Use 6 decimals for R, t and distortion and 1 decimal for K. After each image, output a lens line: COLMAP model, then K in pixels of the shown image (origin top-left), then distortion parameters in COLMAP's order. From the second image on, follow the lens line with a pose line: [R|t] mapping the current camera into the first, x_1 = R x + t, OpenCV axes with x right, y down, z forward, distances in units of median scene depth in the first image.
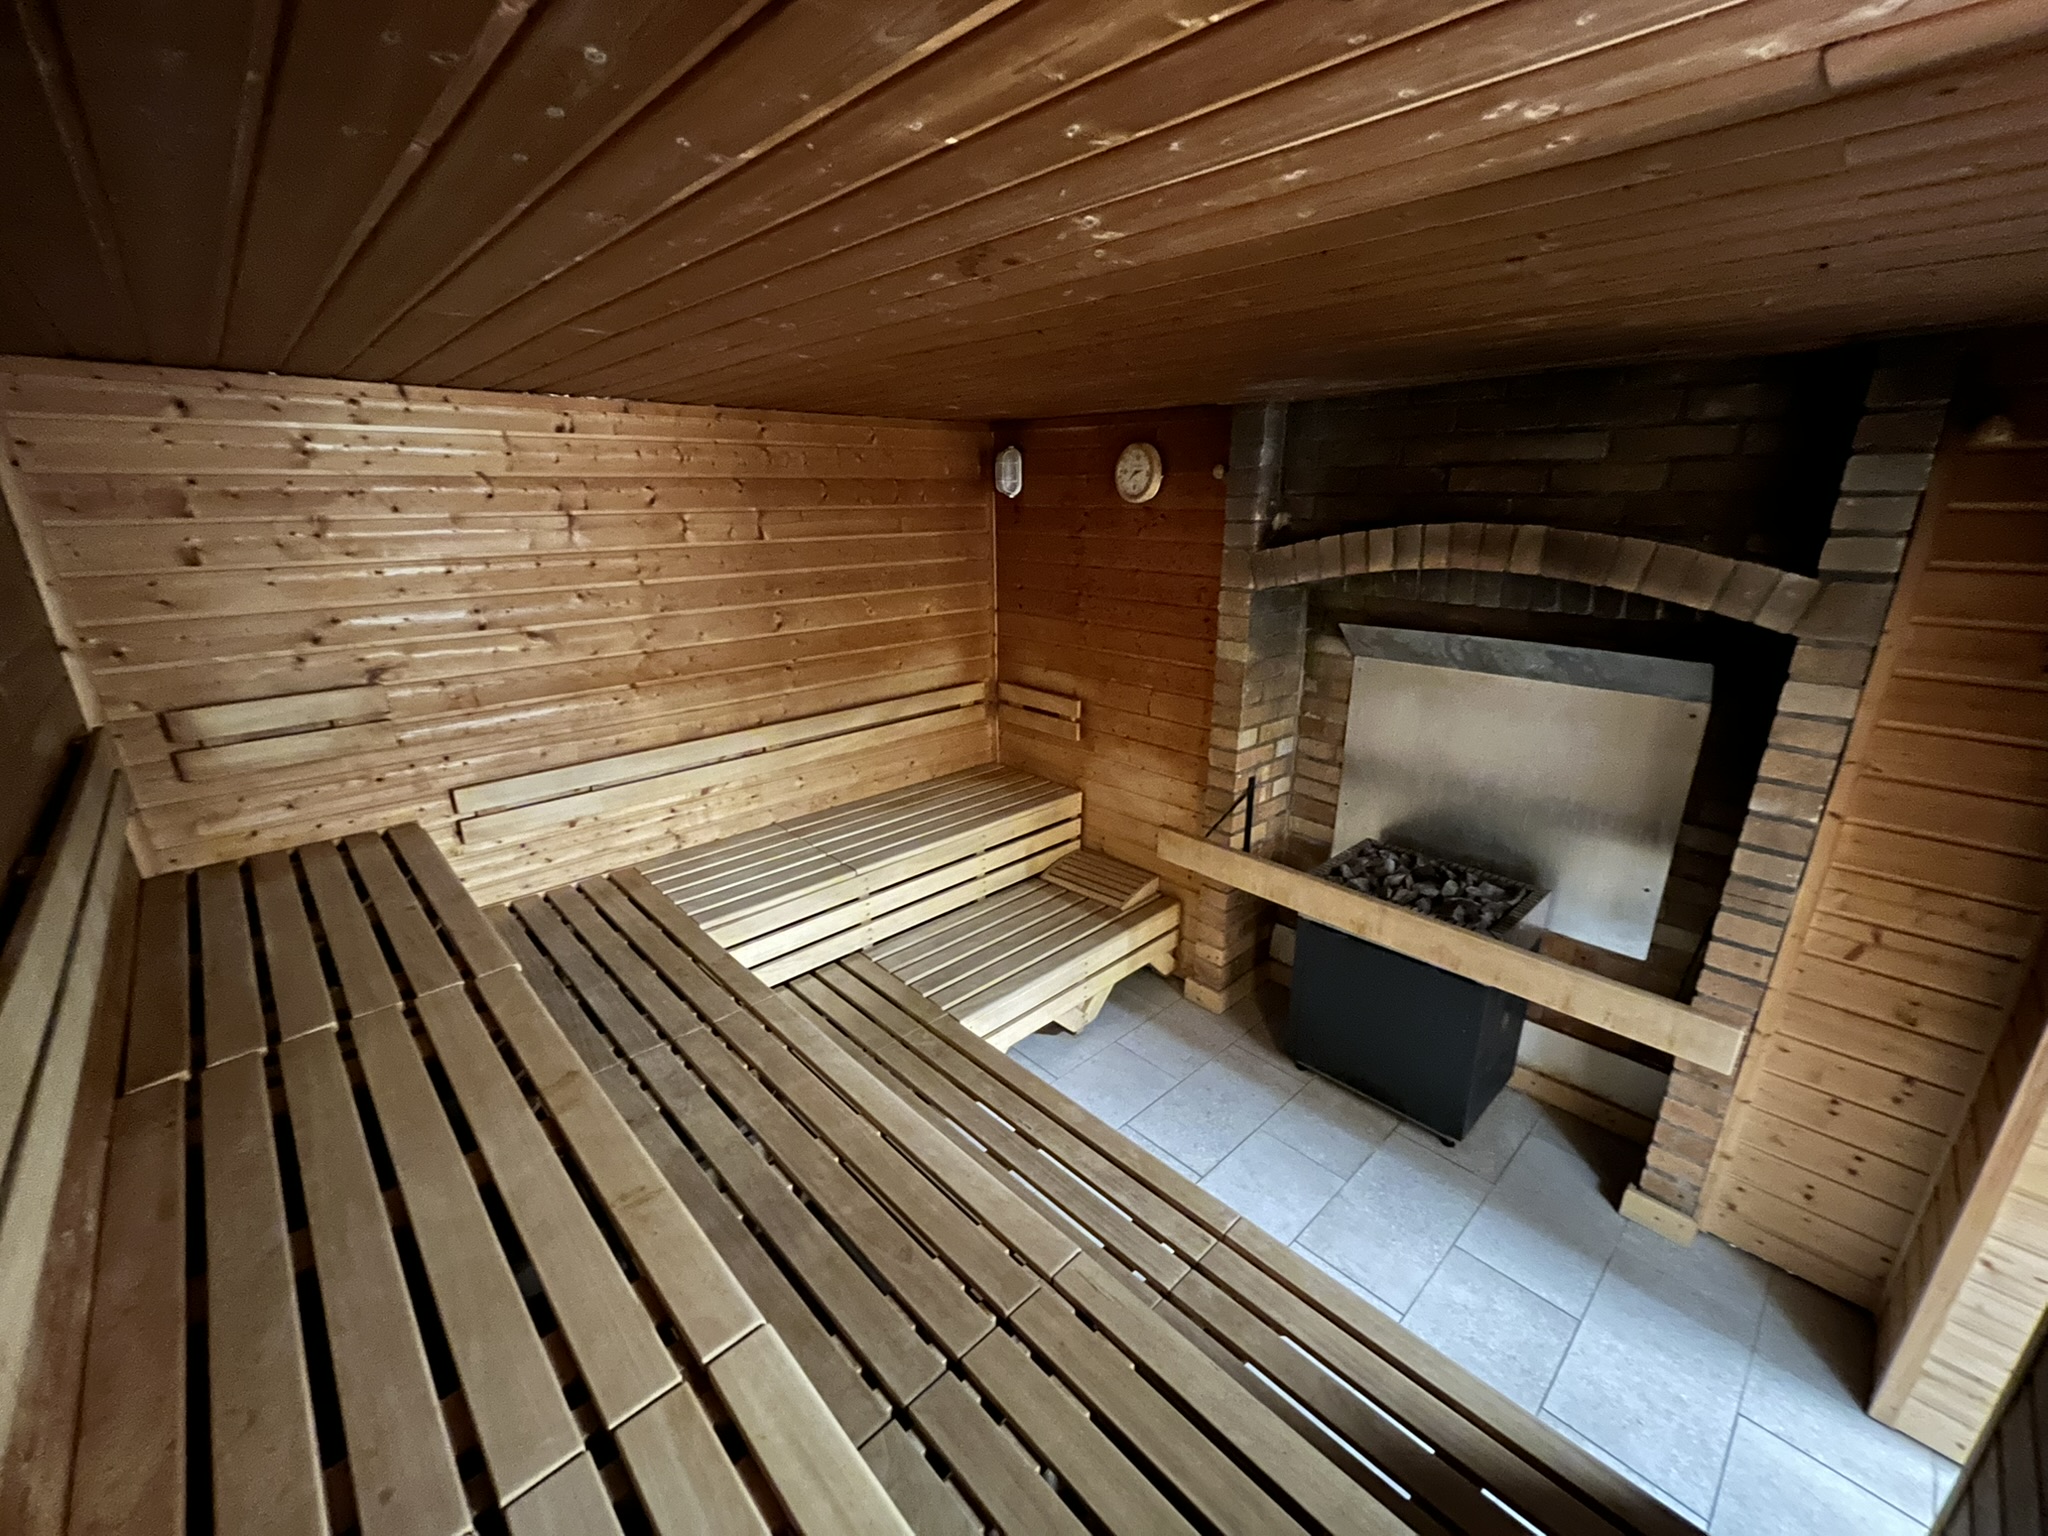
lens RADIAL K [[831.4, 0, 1024.0], [0, 831.4, 768.0], [0, 0, 1]] dist [-0.002496, -0.000822]
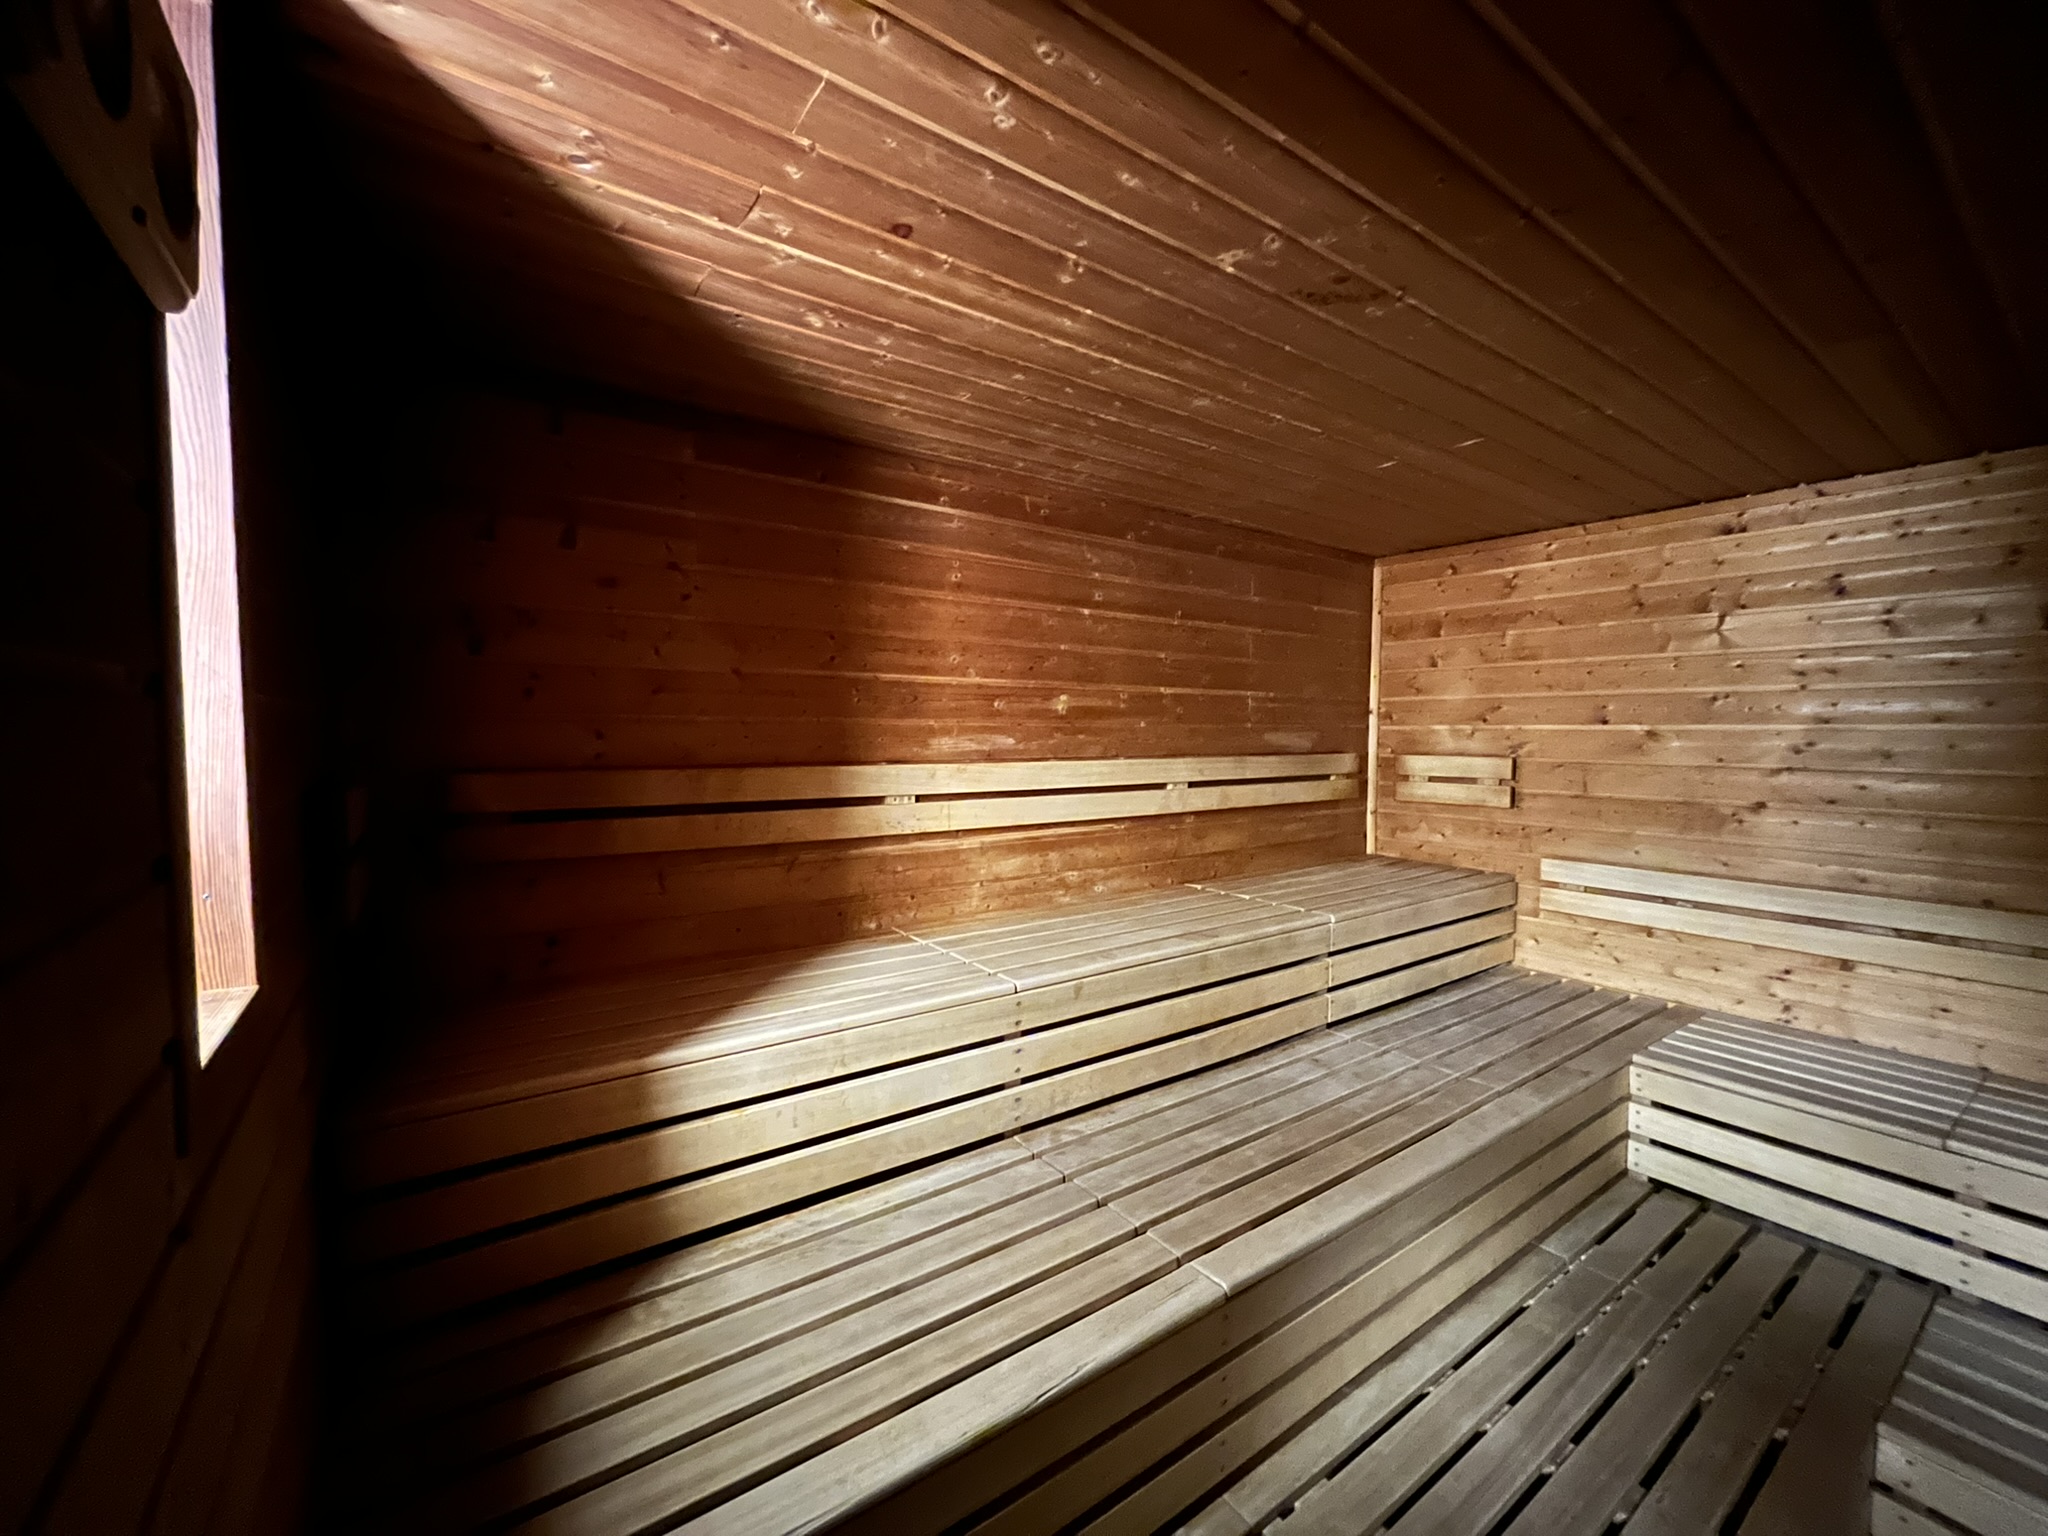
lens RADIAL K [[831.4, 0, 1024.0], [0, 831.4, 768.0], [0, 0, 1]] dist [-0.002496, -0.000822]
pose [[-0.148119, 0.050438, -0.987683, 0.453357], [-0.310775, 0.945734, 0.094901, 0.019868], [0.938872, 0.321004, -0.124406, 0.352212]]
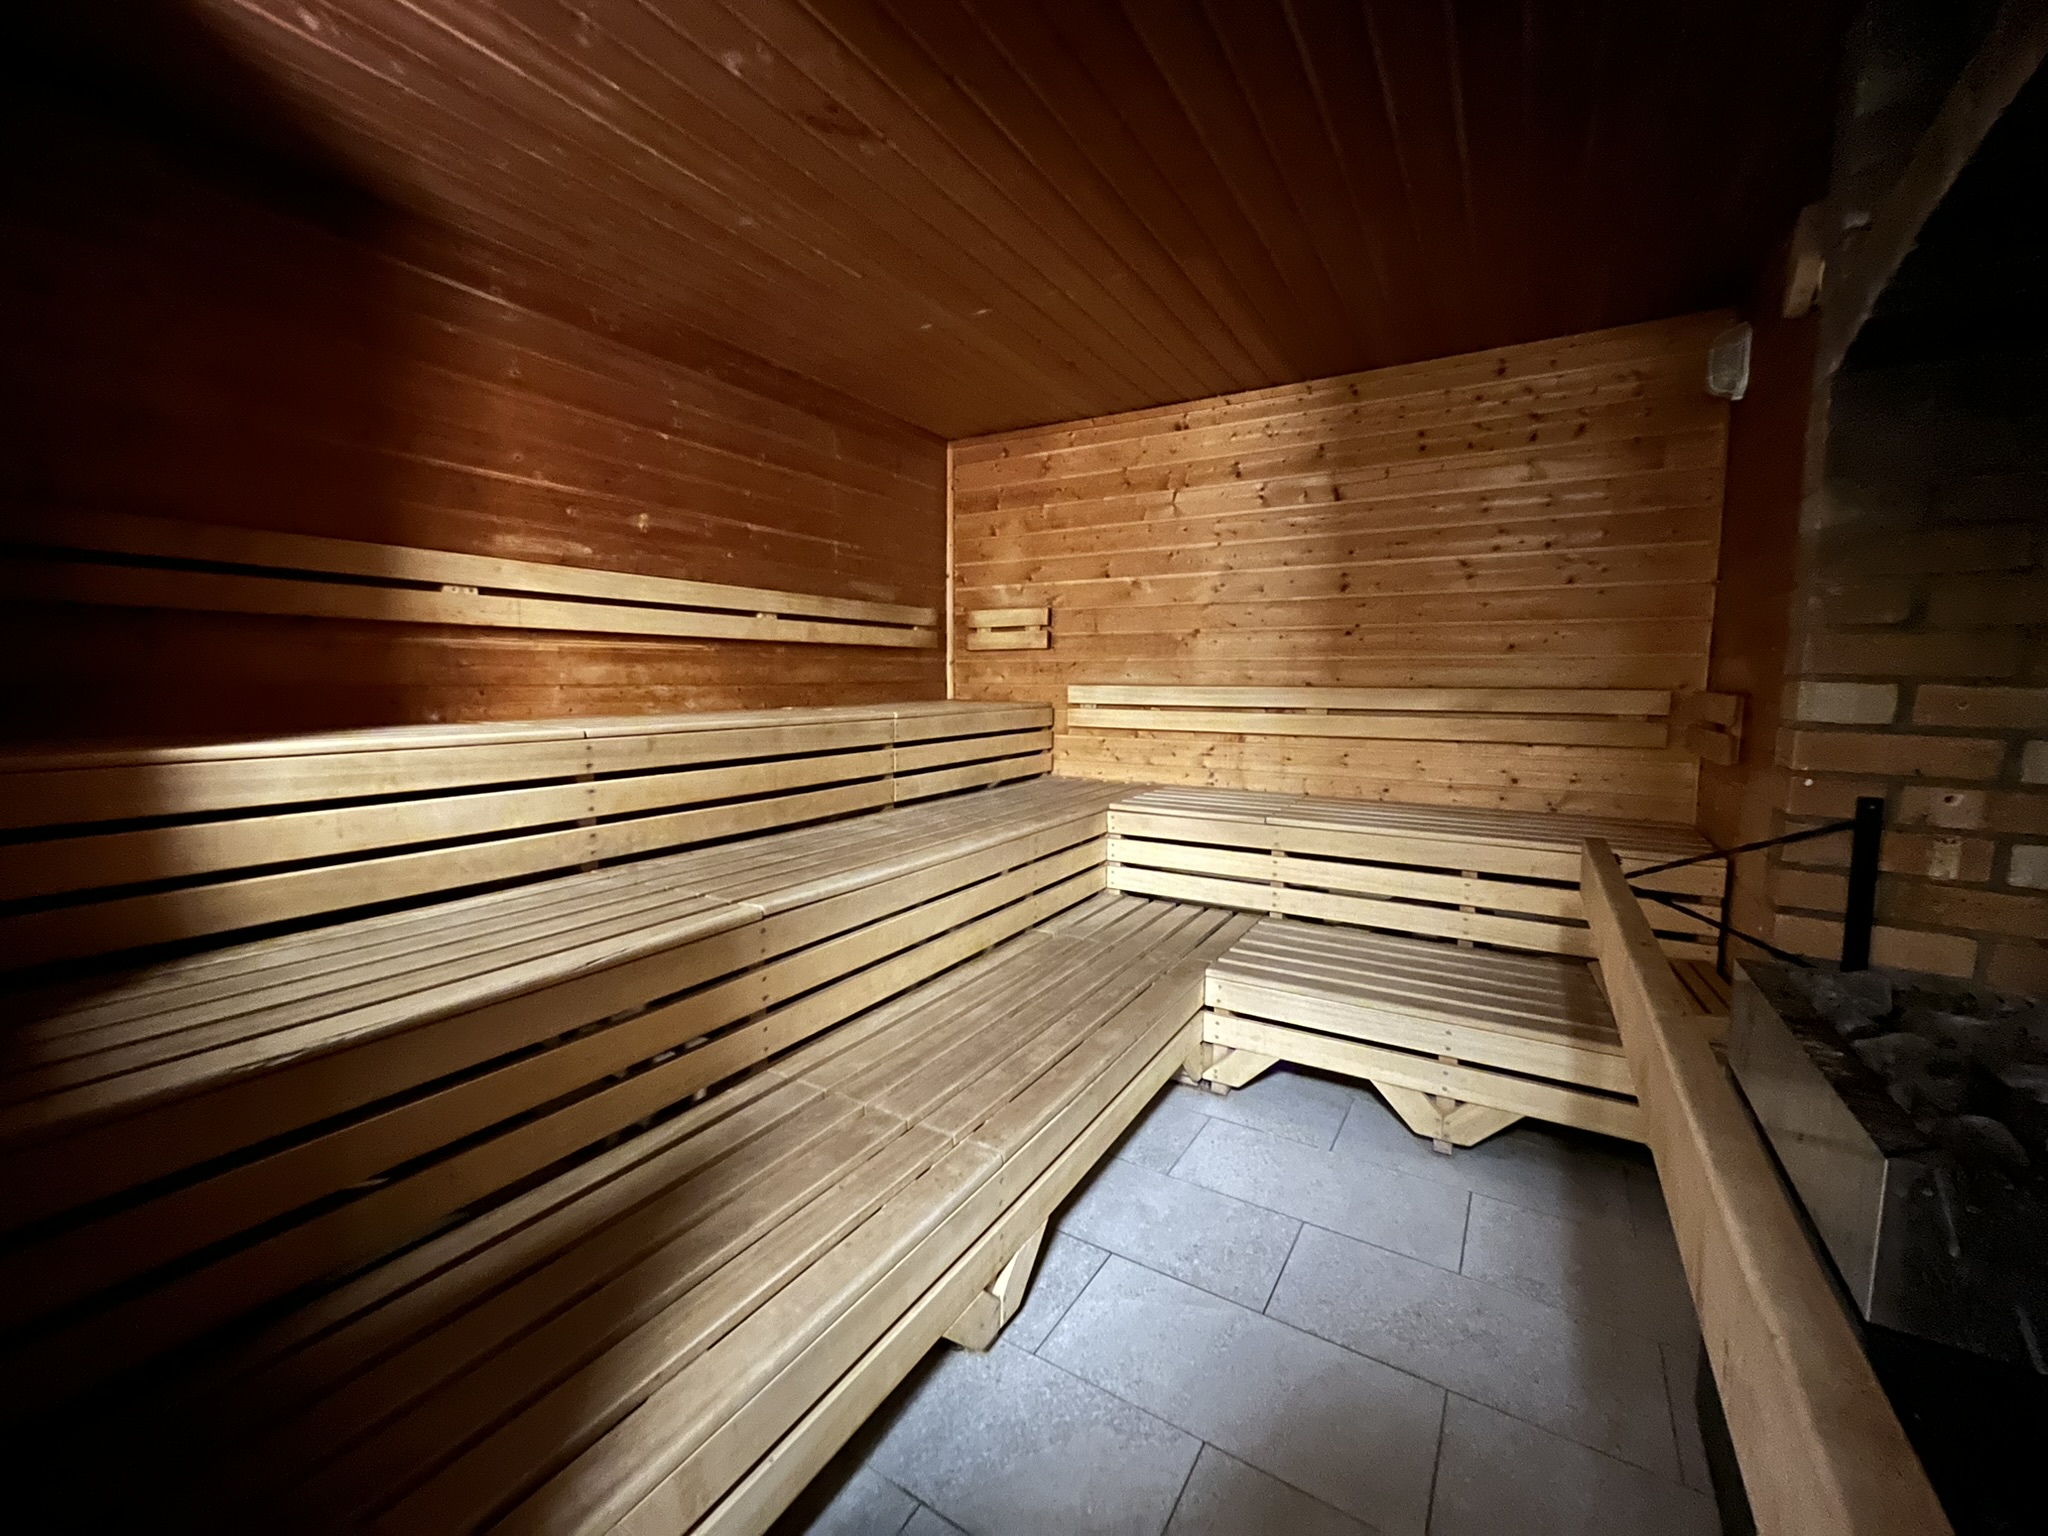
lens RADIAL K [[831.4, 0, 1024.0], [0, 831.4, 768.0], [0, 0, 1]] dist [-0.002496, -0.000822]
pose [[0.259517, 0.109656, -0.959493, 0.587736], [-0.307295, 0.951270, 0.025601, 0.125528], [0.915544, 0.288203, 0.280568, 0.458769]]
